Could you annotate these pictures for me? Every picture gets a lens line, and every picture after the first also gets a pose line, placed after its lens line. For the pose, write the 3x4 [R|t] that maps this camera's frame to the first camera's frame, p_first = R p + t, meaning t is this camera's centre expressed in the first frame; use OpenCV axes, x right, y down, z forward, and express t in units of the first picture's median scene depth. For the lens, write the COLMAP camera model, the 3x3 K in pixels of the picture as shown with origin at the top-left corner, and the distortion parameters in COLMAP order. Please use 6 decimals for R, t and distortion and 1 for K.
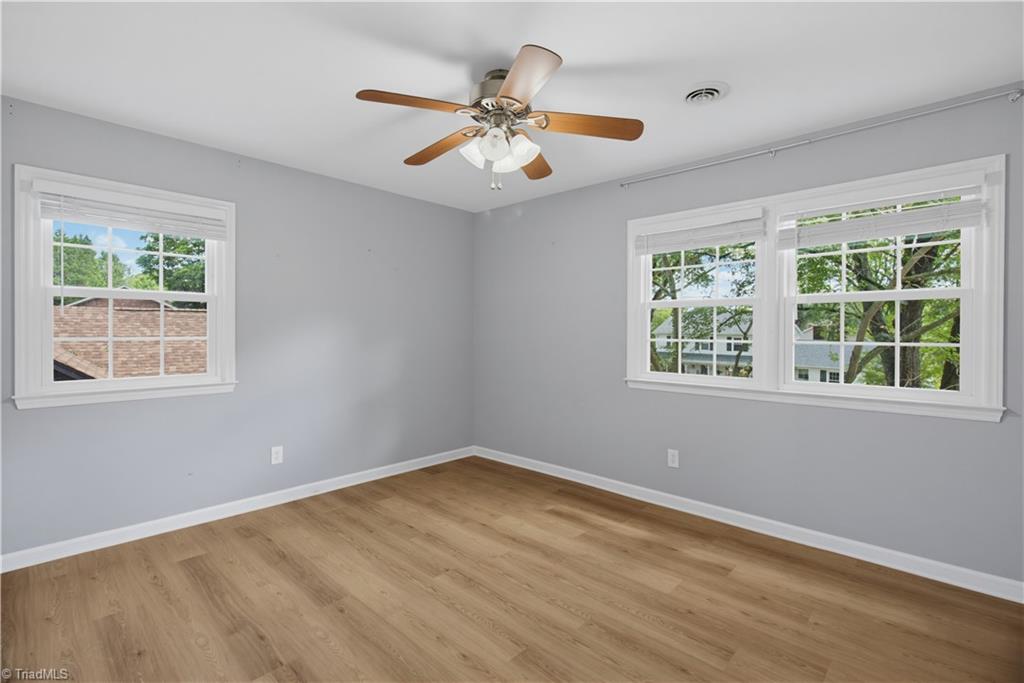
lens RADIAL K [[446.7, 0, 508.0], [0, 446.7, 328.6], [0, 0, 1]] dist [-0.000909, -0.000130]
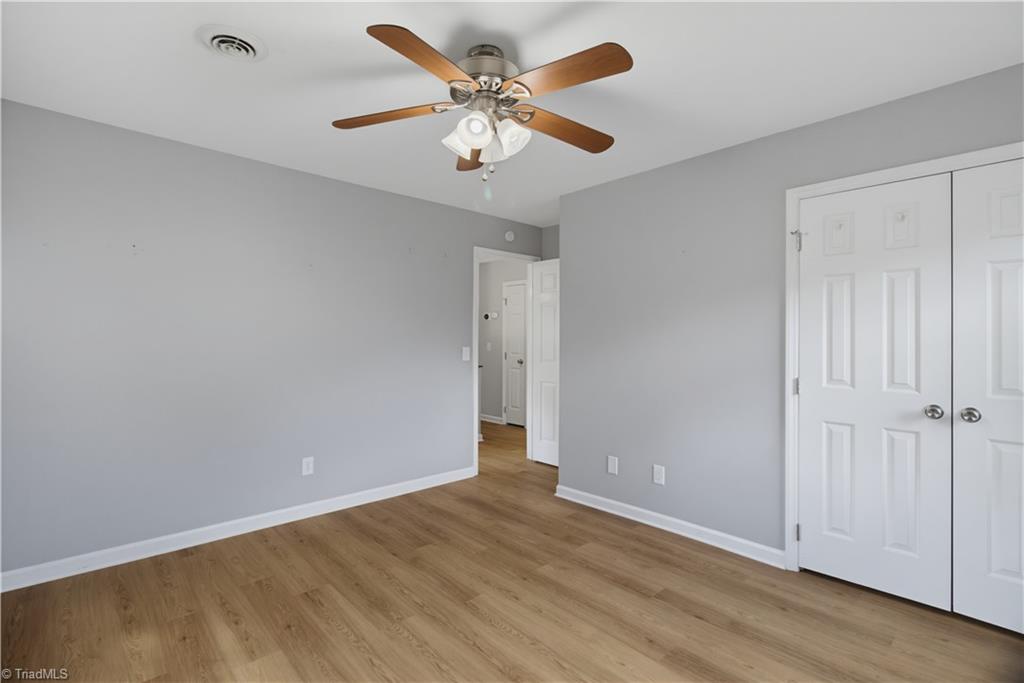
lens RADIAL K [[478.5, 0, 508.5], [0, 478.5, 335.6], [0, 0, 1]] dist [-0.002662, -0.000283]
pose [[-0.998131, -0.006001, 0.060822, -0.136824], [-0.006419, 0.999957, -0.006679, 0.000897], [-0.060779, -0.007056, -0.998126, 2.079485]]
